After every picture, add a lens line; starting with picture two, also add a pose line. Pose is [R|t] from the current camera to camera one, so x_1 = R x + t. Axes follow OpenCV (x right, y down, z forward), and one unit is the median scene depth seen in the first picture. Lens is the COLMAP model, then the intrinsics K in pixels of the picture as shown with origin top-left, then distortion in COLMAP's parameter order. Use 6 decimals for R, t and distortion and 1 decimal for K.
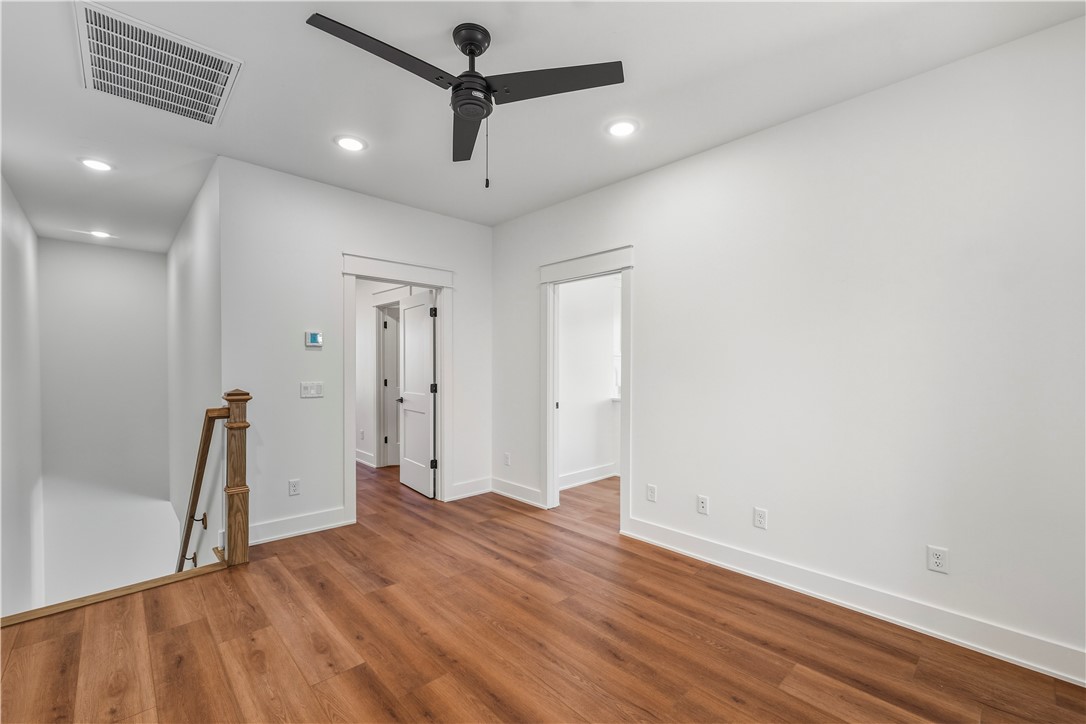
lens RADIAL K [[458.1, 0, 551.6], [0, 458.1, 365.8], [0, 0, 1]] dist [-0.001276, -0.001154]
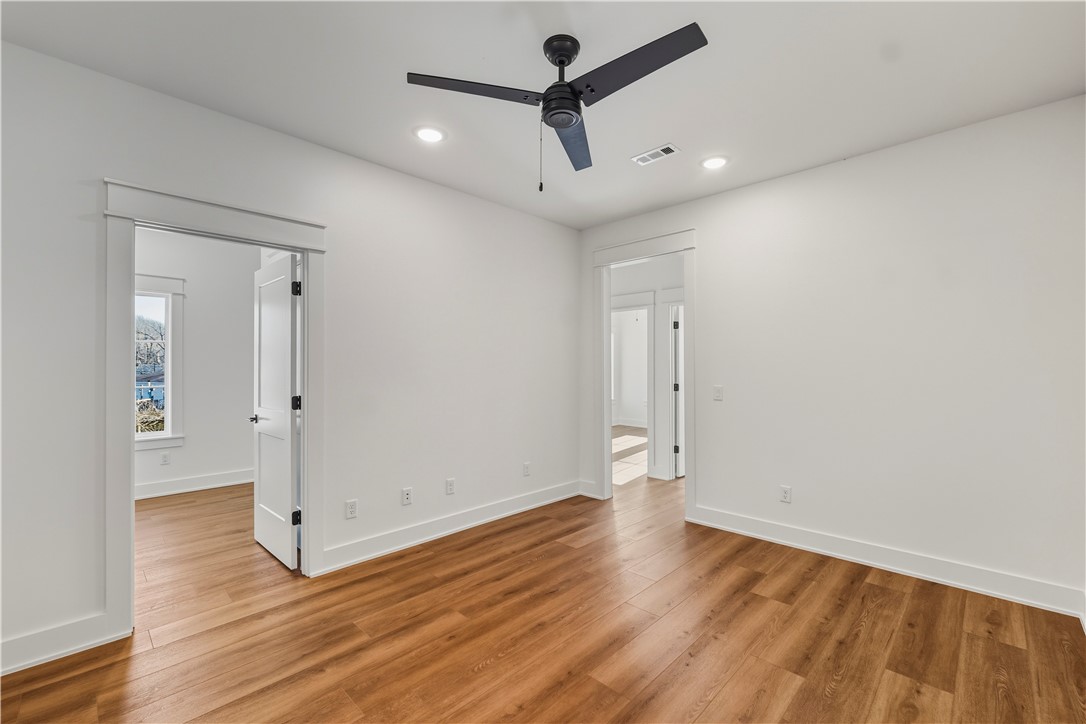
lens RADIAL K [[458.1, 0, 551.5], [0, 458.1, 363.4], [0, 0, 1]] dist [-0.001276, -0.001154]
pose [[-0.041830, 0.005880, 0.999107, -0.915796], [0.002379, 0.999980, -0.005785, -0.005789], [-0.999122, 0.002134, -0.041844, 0.832164]]
